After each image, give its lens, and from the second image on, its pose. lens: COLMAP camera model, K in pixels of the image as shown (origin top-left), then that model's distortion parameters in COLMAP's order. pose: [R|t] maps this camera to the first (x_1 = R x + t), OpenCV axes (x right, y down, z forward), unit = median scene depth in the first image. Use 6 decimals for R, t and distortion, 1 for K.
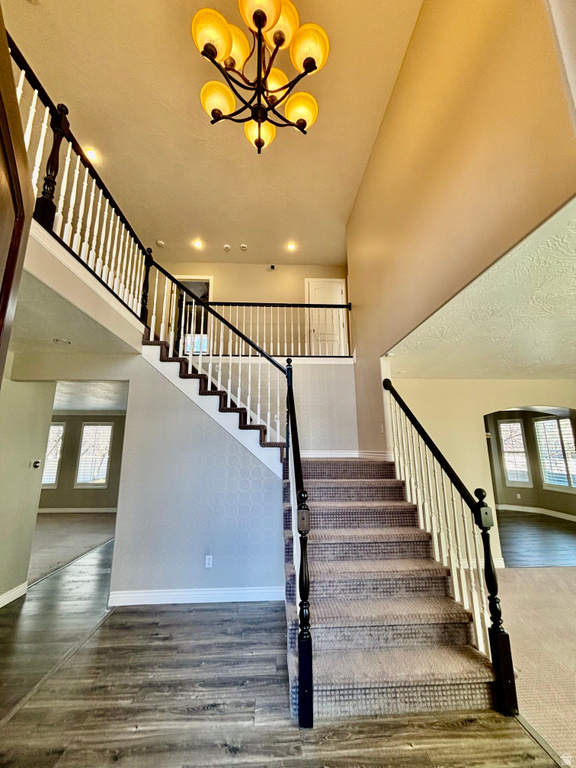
lens RADIAL K [[307.6, 0, 288.0], [0, 307.6, 384.0], [0, 0, 1]] dist [0.003600, 0.000062]
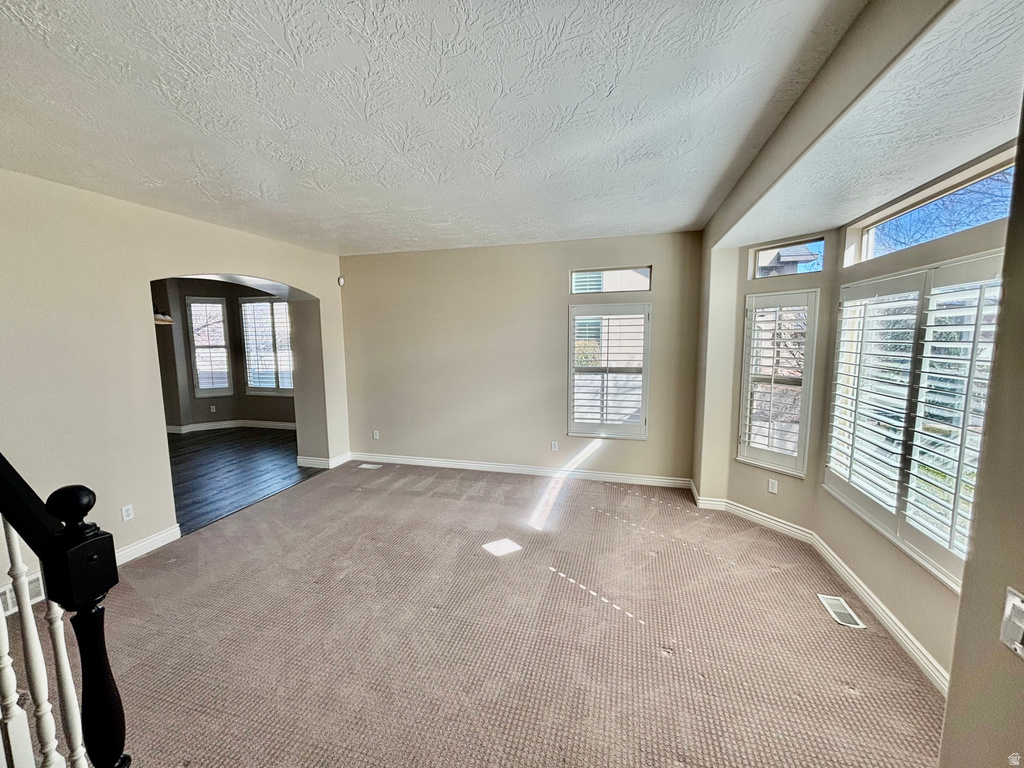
lens RADIAL K [[414.8, 0, 512.0], [0, 414.8, 384.0], [0, 0, 1]] dist [-0.000900, 0.000085]
pose [[0.319547, -0.109980, 0.941166, 0.119184], [-0.183499, 0.967258, 0.175331, 0.028023], [-0.929633, -0.228730, 0.288903, 0.154482]]
